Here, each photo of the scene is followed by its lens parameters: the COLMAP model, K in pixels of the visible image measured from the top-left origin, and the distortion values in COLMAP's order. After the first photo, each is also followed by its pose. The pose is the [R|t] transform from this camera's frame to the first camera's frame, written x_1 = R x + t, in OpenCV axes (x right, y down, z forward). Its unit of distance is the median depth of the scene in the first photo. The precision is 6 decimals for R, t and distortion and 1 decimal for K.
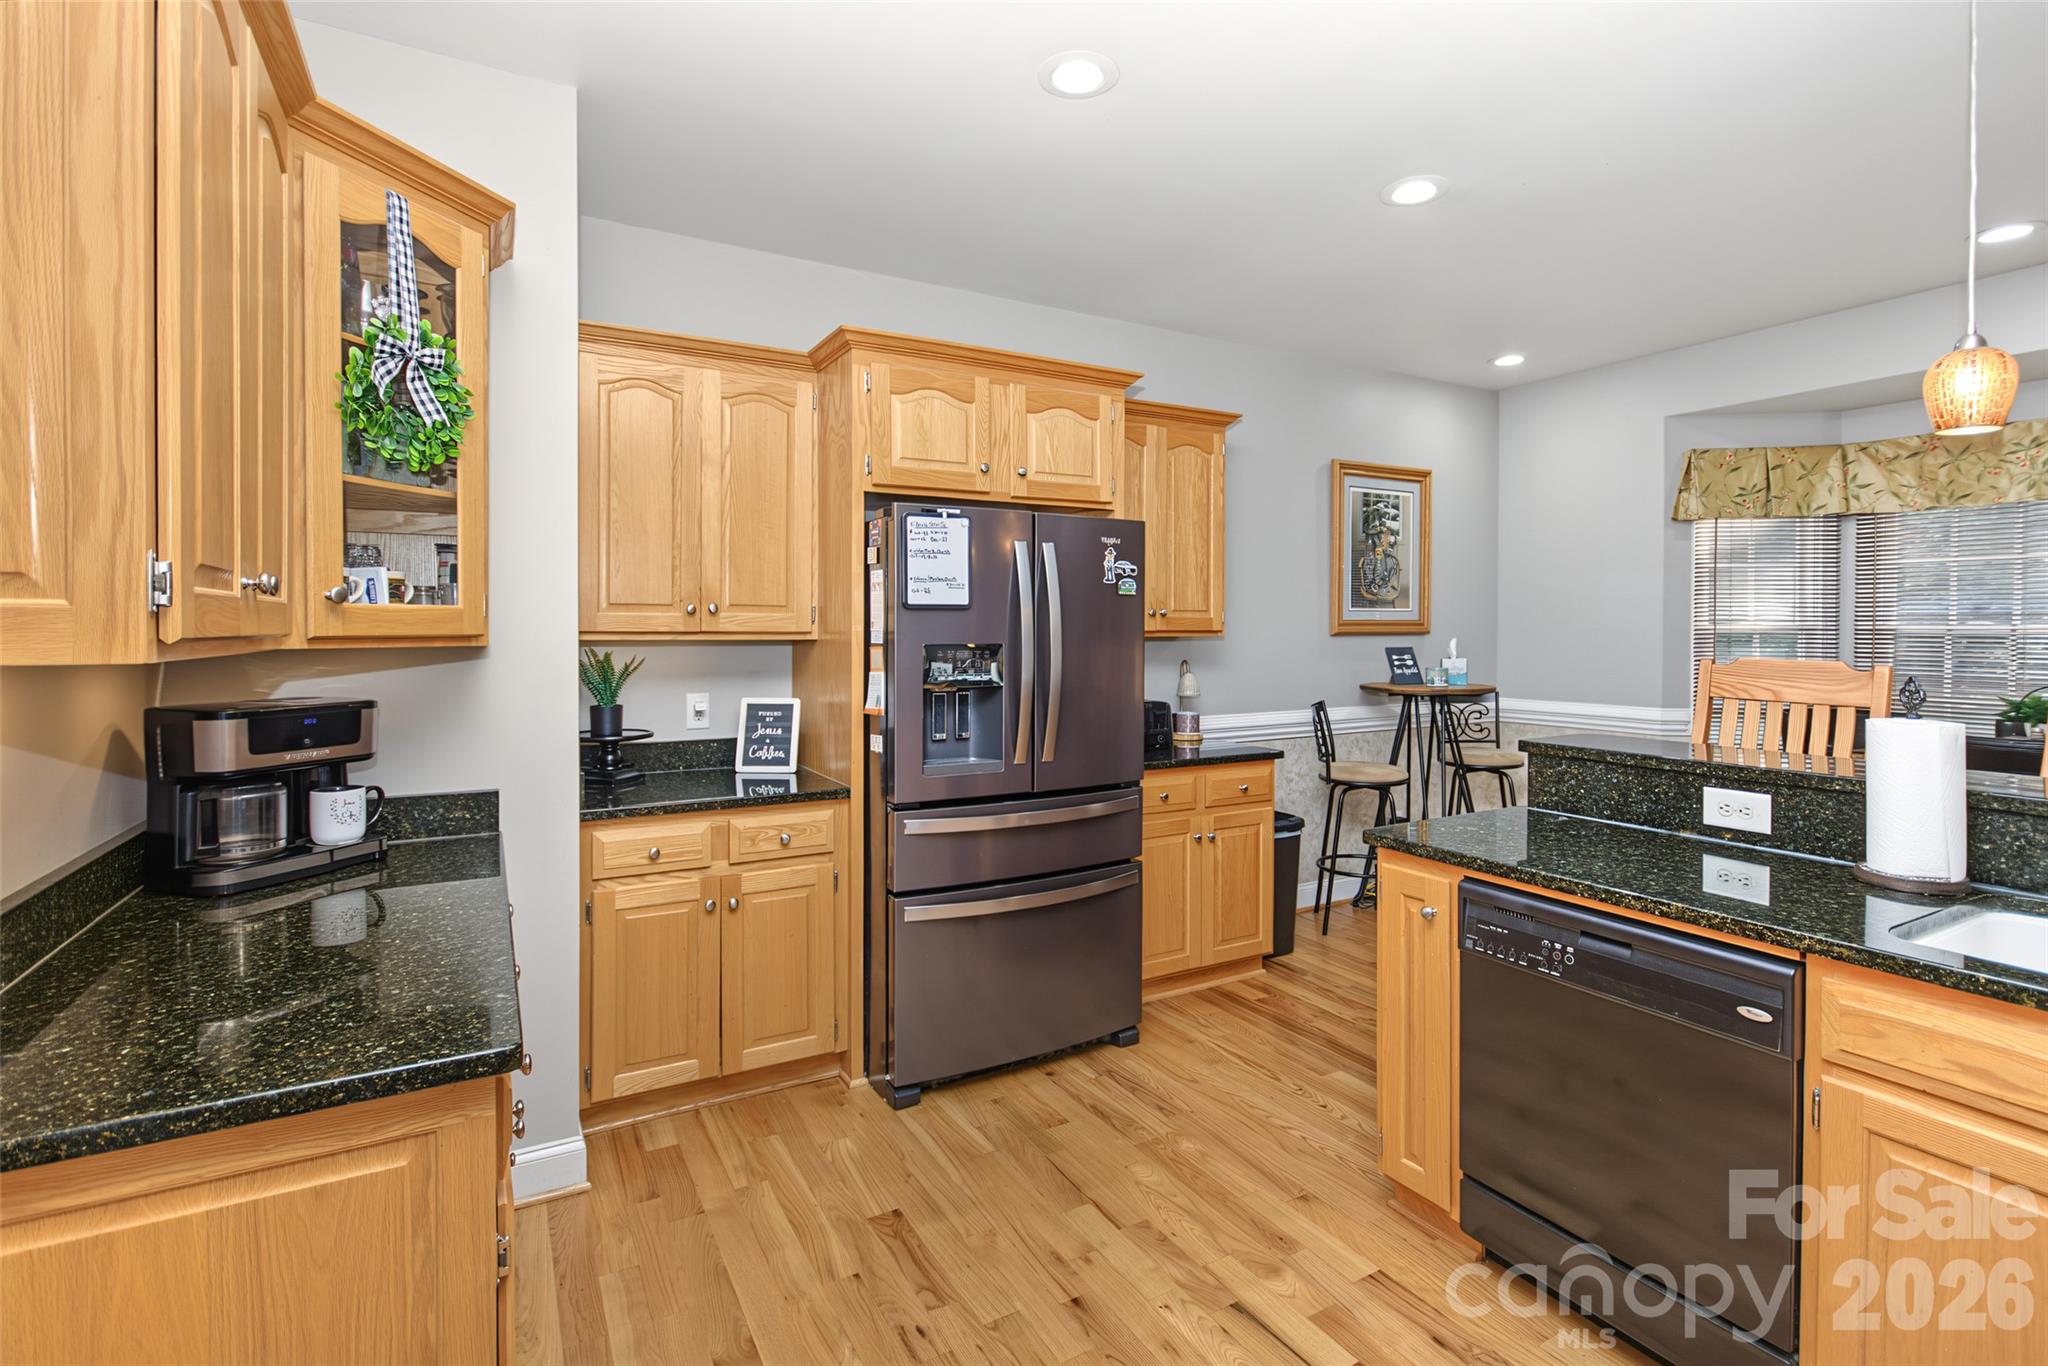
lens RADIAL K [[952.1, 0, 1011.8], [0, 952.1, 635.2], [0, 0, 1]] dist [-0.003114, 0.000347]
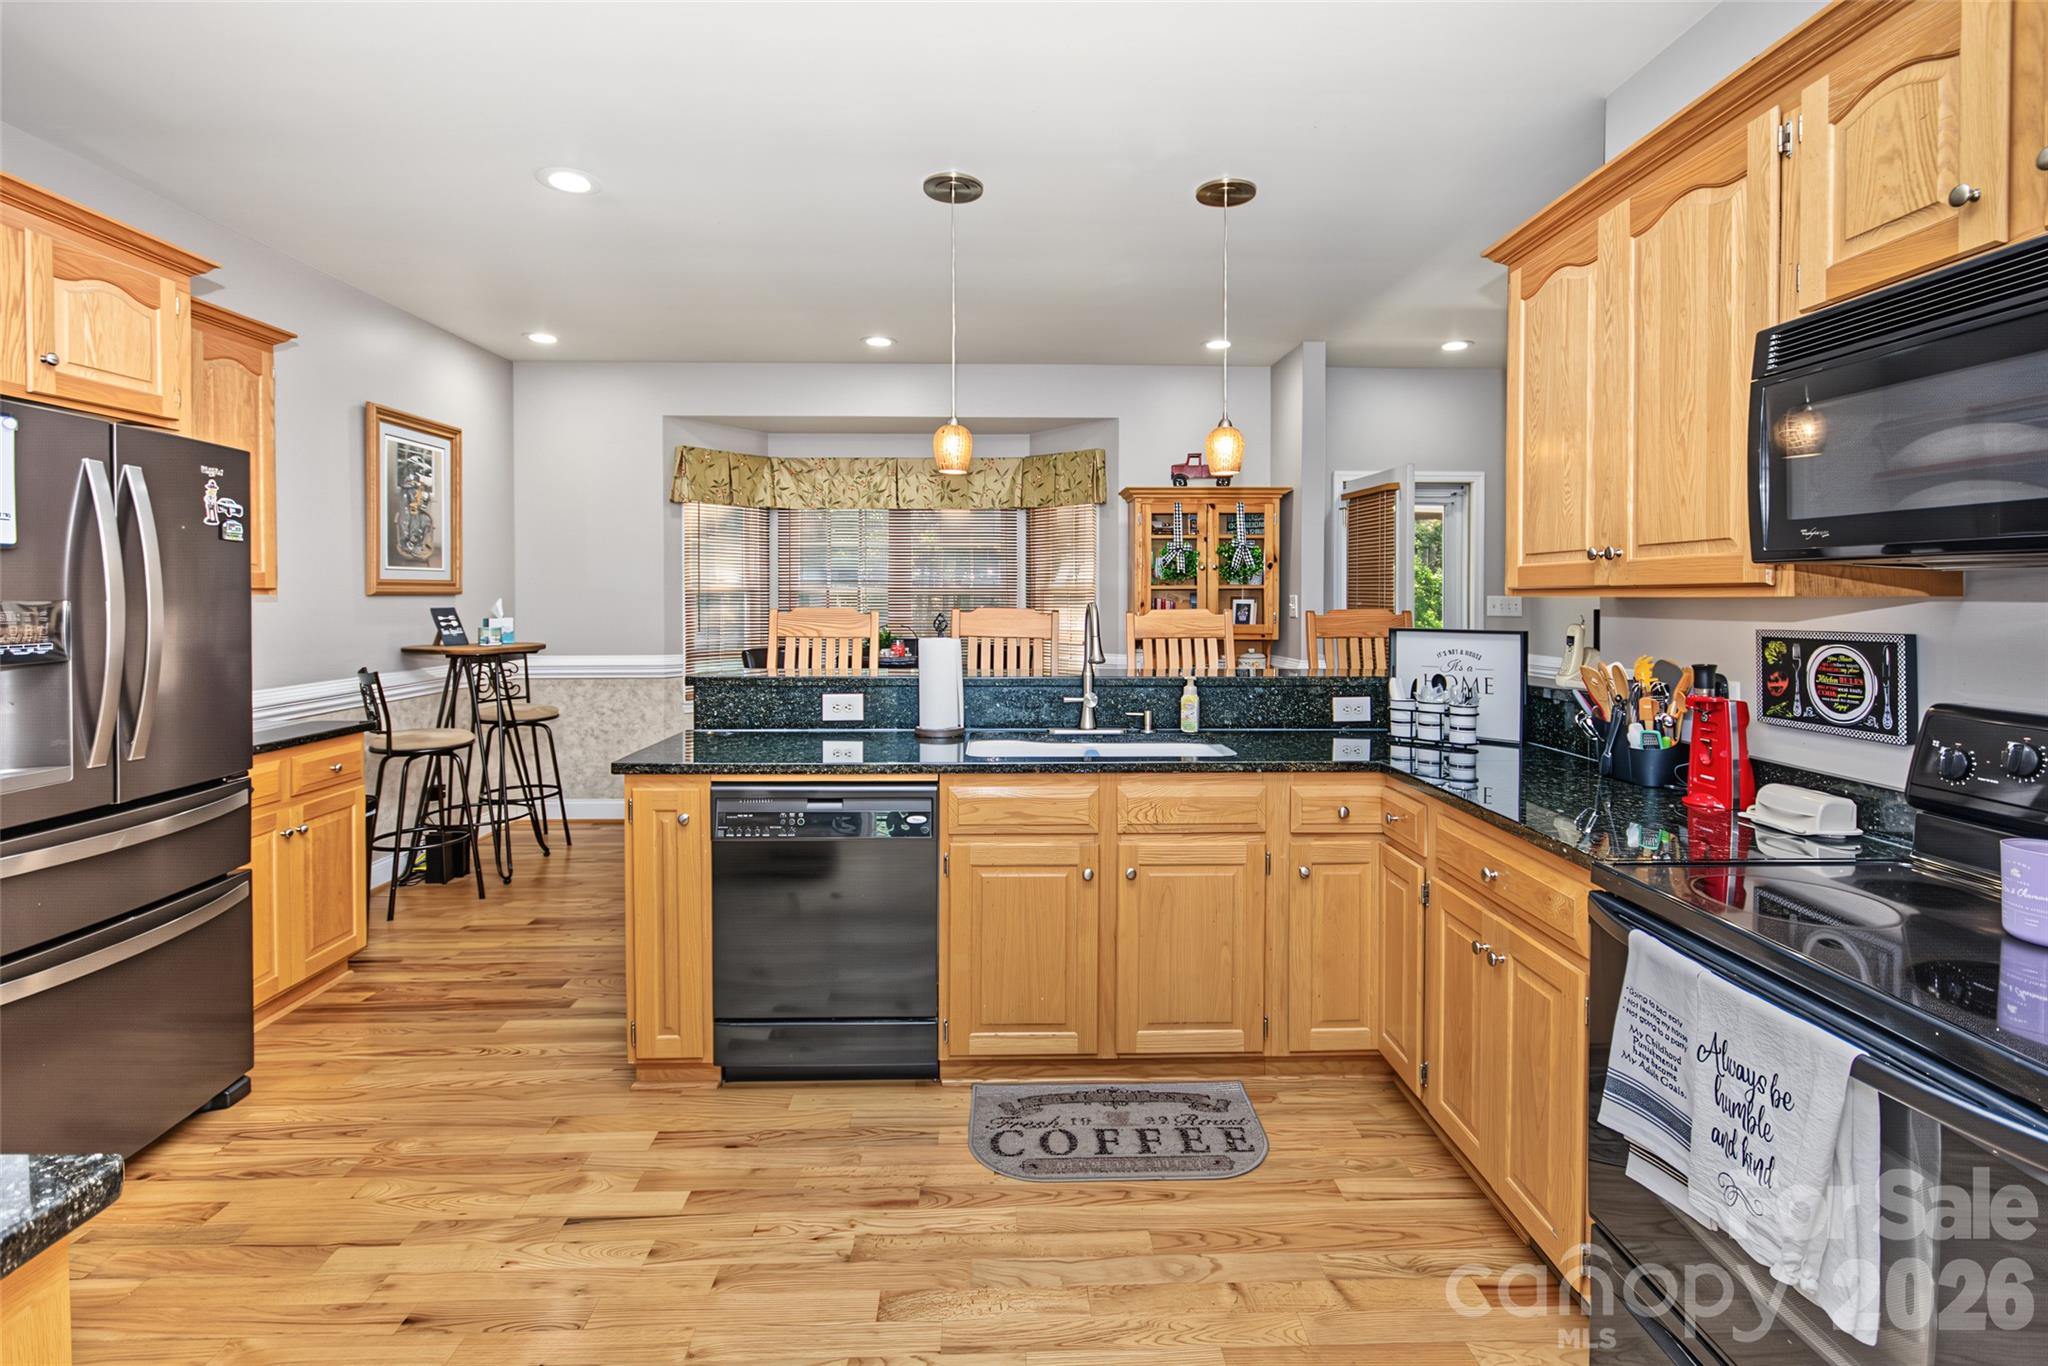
lens RADIAL K [[967.4, 0, 1016.4], [0, 967.4, 603.8], [0, 0, 1]] dist [-0.004954, -0.000453]
pose [[0.466966, -0.007931, 0.884240, -0.248158], [0.006630, 0.999963, 0.005467, 0.009146], [-0.884250, 0.003310, 0.467001, 0.031522]]
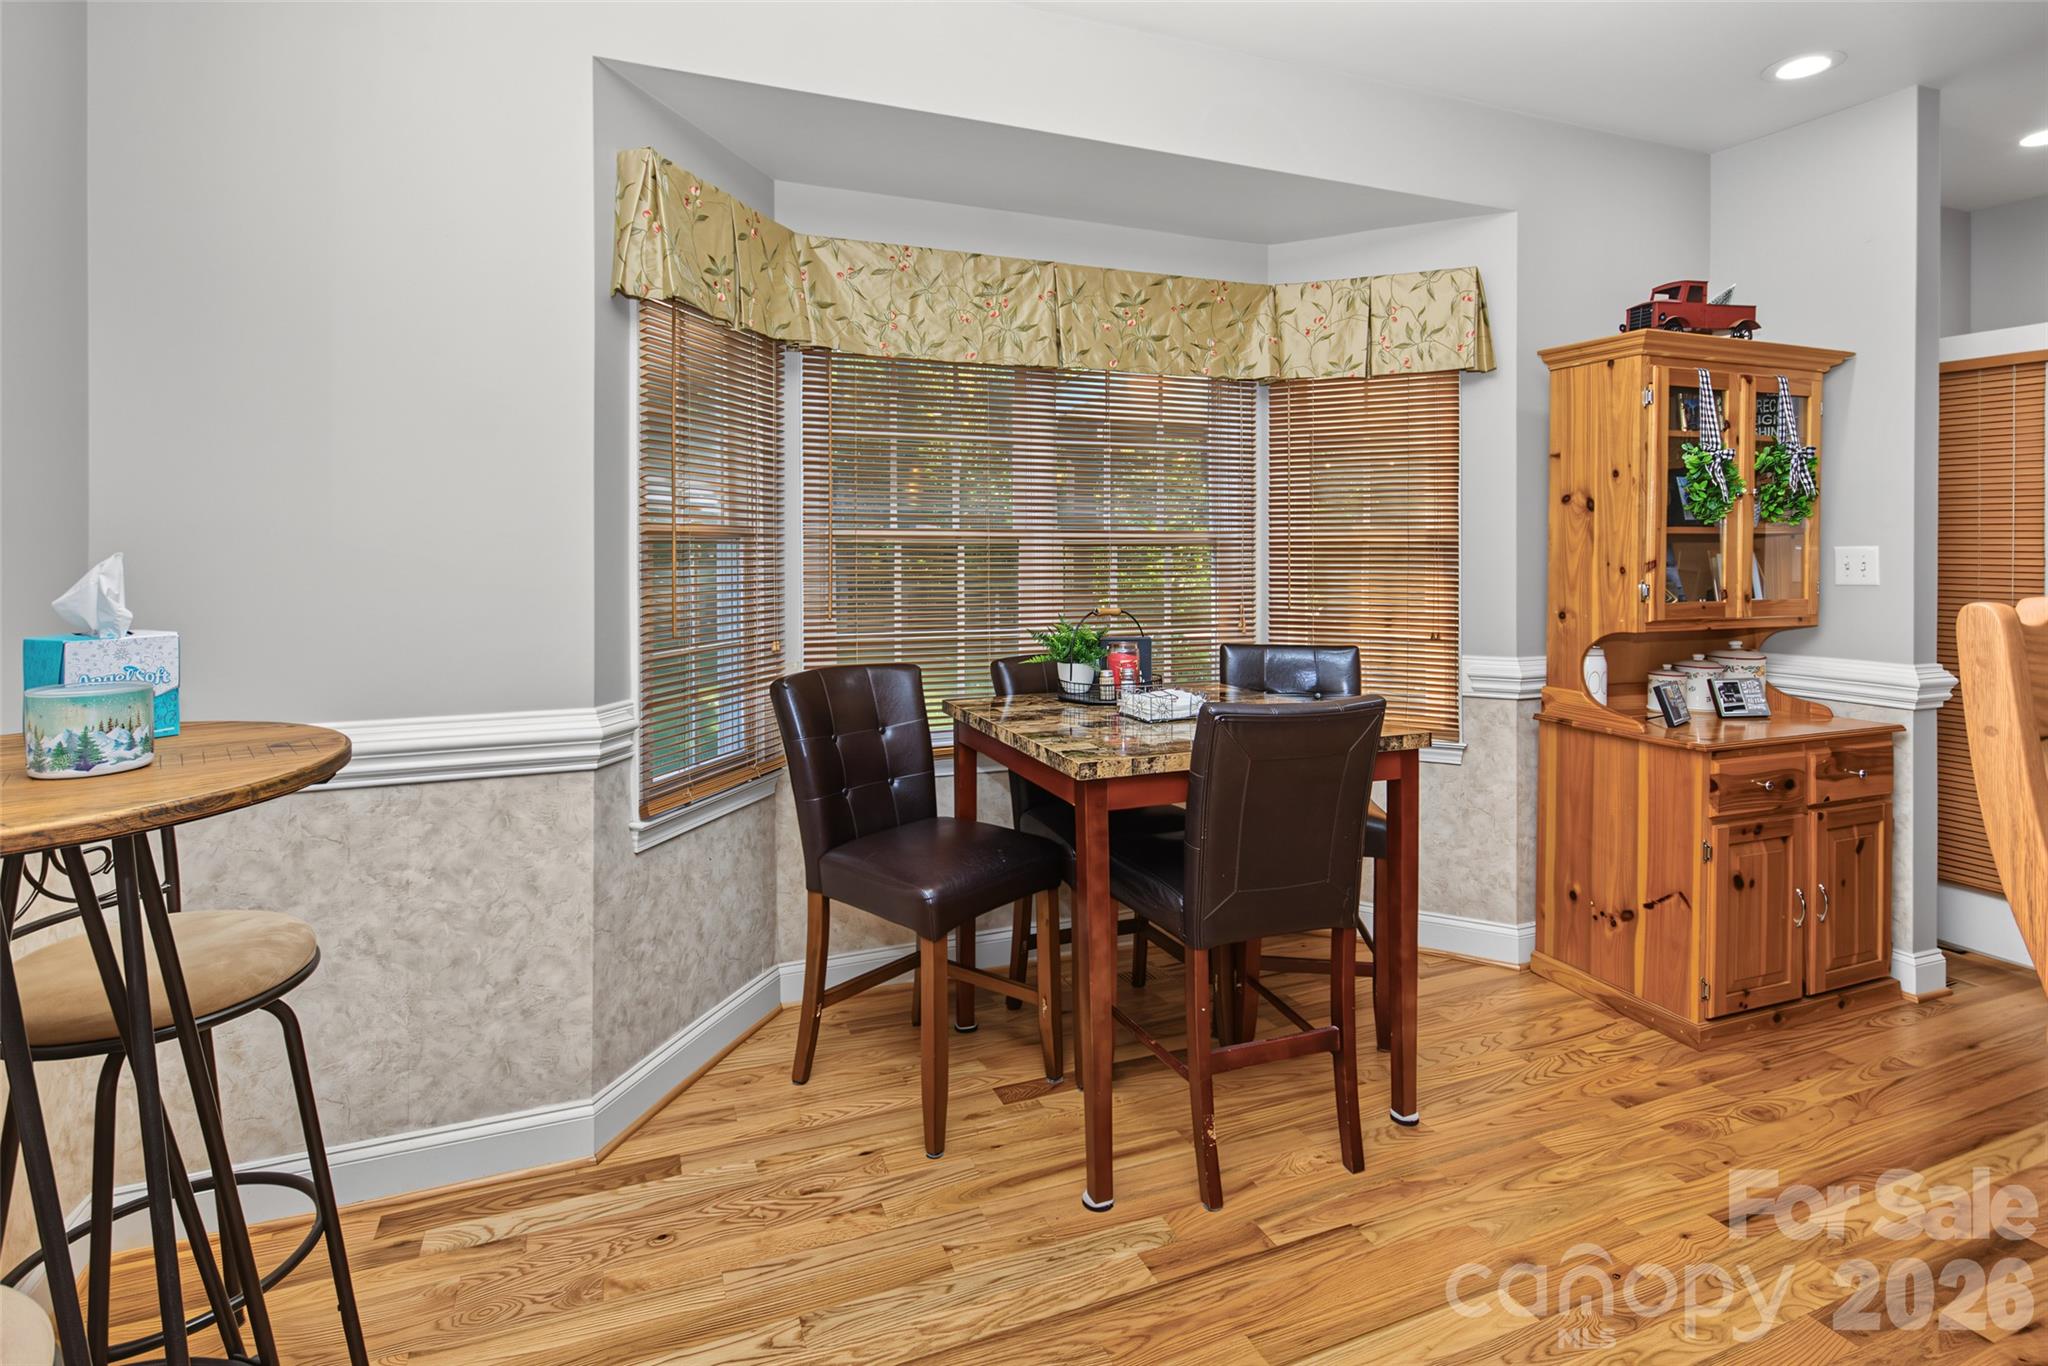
lens RADIAL K [[967.4, 0, 1016.4], [0, 967.4, 603.8], [0, 0, 1]] dist [-0.004954, -0.000453]
pose [[0.135153, -0.041727, 0.989946, 0.339168], [0.006282, 0.999129, 0.041256, 0.015476], [-0.990805, 0.000643, 0.135298, 0.936724]]
